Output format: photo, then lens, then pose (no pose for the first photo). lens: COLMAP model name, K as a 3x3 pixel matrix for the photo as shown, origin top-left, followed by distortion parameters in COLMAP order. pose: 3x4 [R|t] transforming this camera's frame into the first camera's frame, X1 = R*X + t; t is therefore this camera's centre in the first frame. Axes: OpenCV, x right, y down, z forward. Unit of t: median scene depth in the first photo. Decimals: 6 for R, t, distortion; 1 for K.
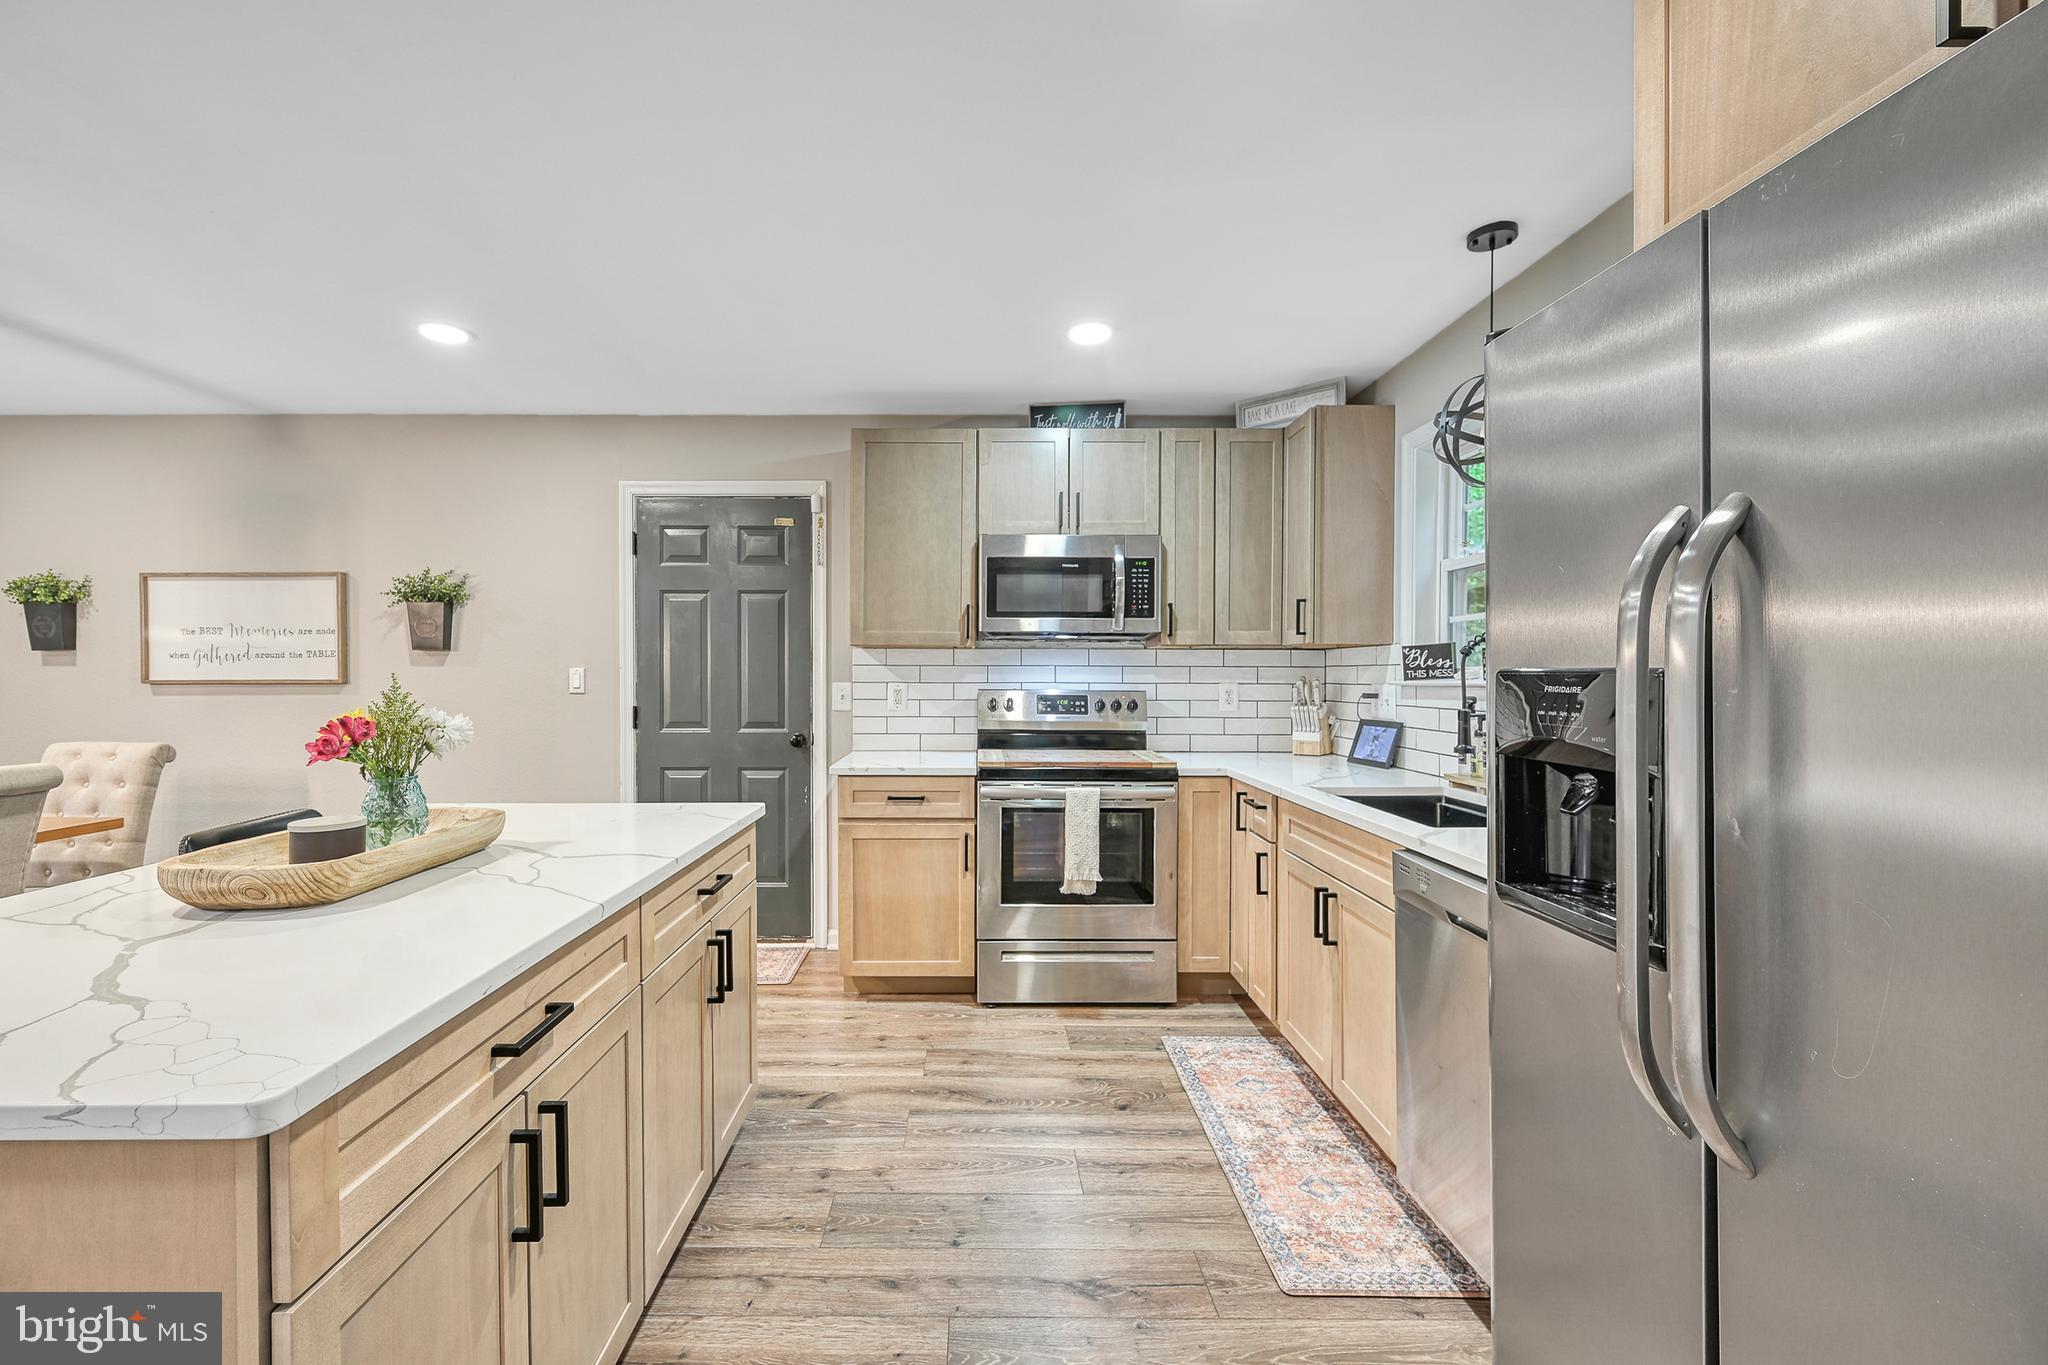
lens RADIAL K [[833.9, 0, 1020.3], [0, 833.9, 689.0], [0, 0, 1]] dist [-0.001840, 0.000053]
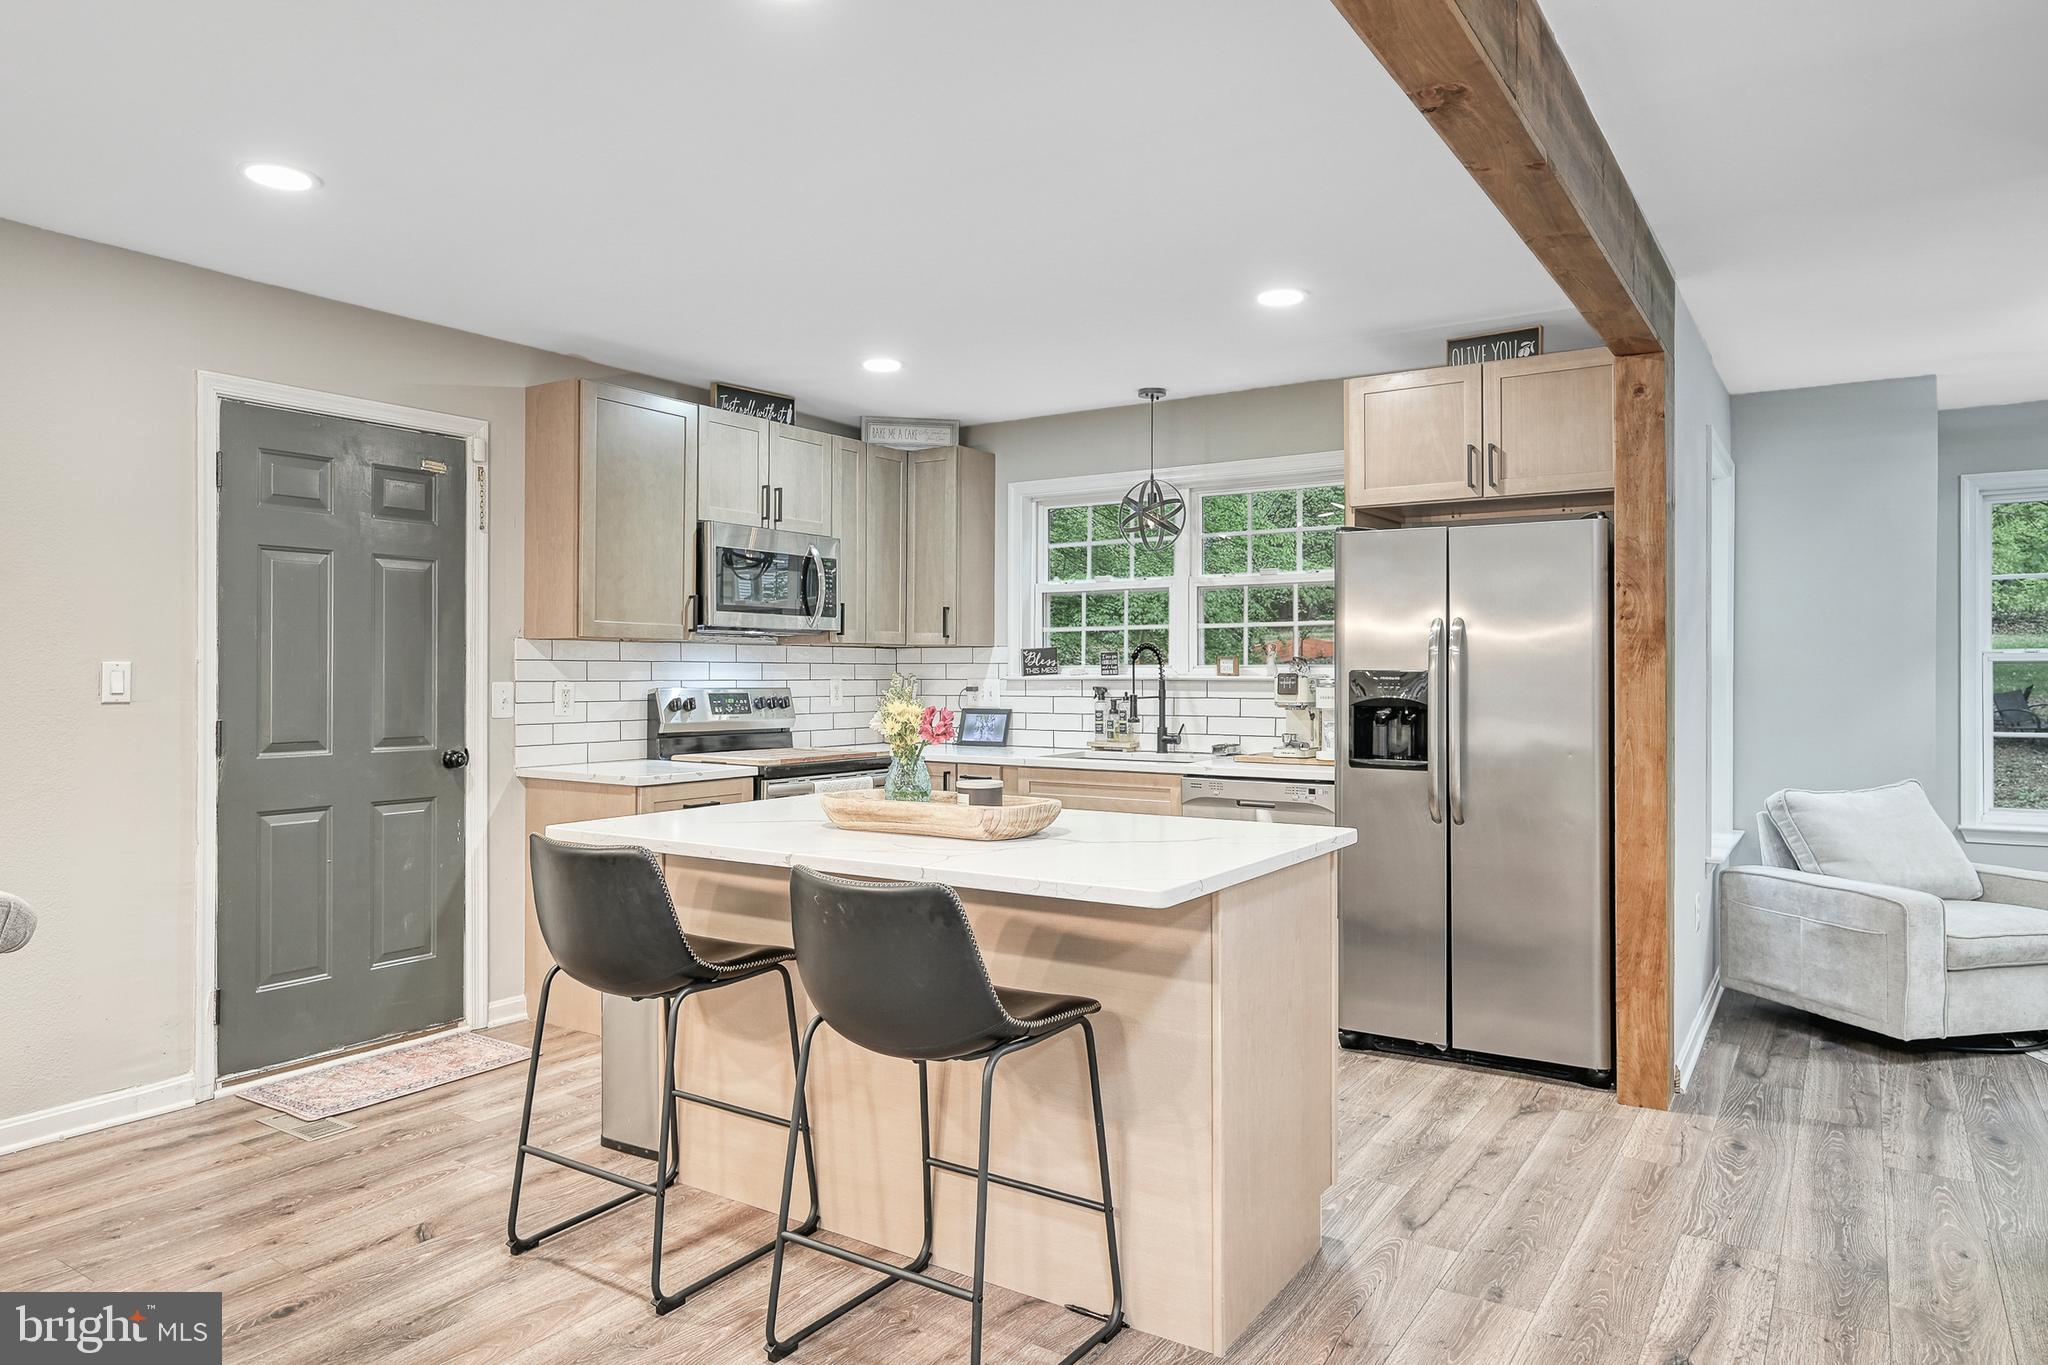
lens RADIAL K [[1262.3, 0, 1024.0], [0, 1262.3, 682.5], [0, 0, 1]] dist [0.003484, 0.000638]
pose [[0.552400, -0.008559, 0.833535, -0.954225], [0.012809, 0.999916, 0.001779, -0.003019], [-0.833481, 0.009694, 0.552464, -0.062593]]
